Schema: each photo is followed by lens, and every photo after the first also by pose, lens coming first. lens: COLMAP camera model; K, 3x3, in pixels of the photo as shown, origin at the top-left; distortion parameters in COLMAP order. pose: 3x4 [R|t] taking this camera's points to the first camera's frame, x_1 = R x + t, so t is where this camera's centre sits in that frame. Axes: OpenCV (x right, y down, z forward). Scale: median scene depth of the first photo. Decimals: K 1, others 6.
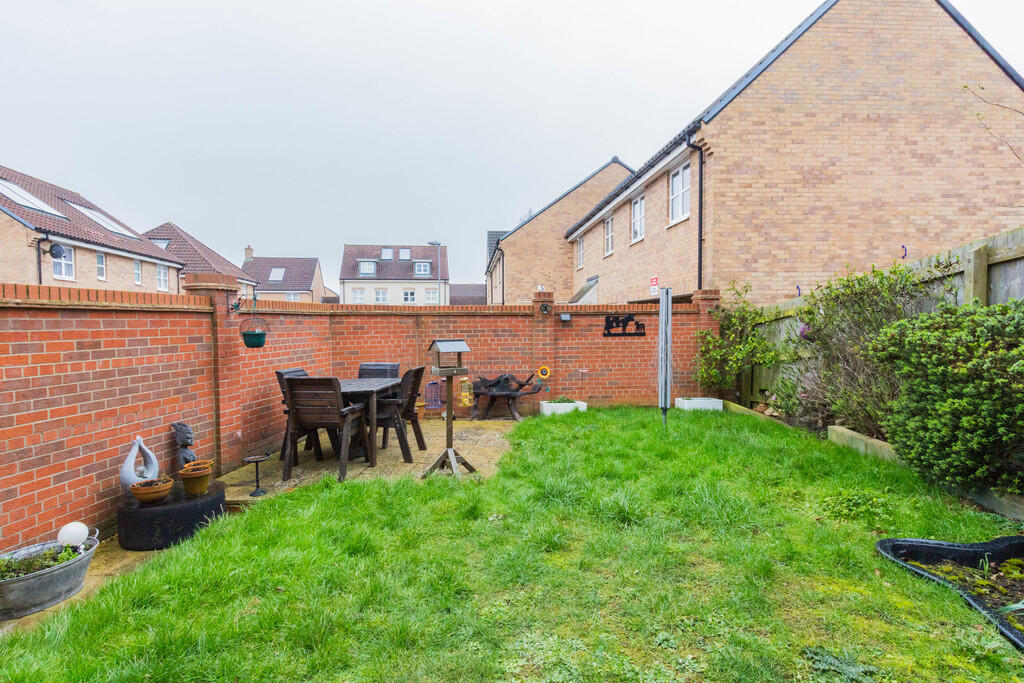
lens RADIAL K [[555.7, 0, 512.0], [0, 555.7, 341.5], [0, 0, 1]] dist [0.000227, -0.000024]
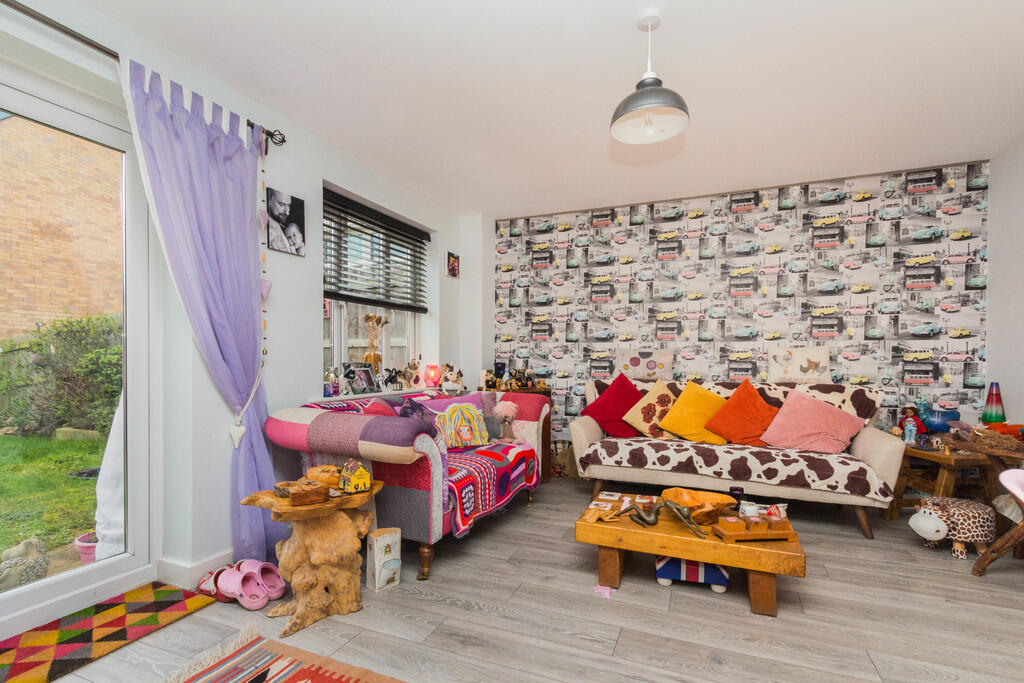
lens RADIAL K [[478.6, 0, 510.6], [0, 478.6, 367.1], [0, 0, 1]] dist [-0.001281, -0.000794]
pose [[0.338930, -0.009603, 0.940763, -0.086580], [0.031252, 0.999511, -0.001057, 0.023253], [-0.940292, 0.029759, 0.339064, -0.258874]]
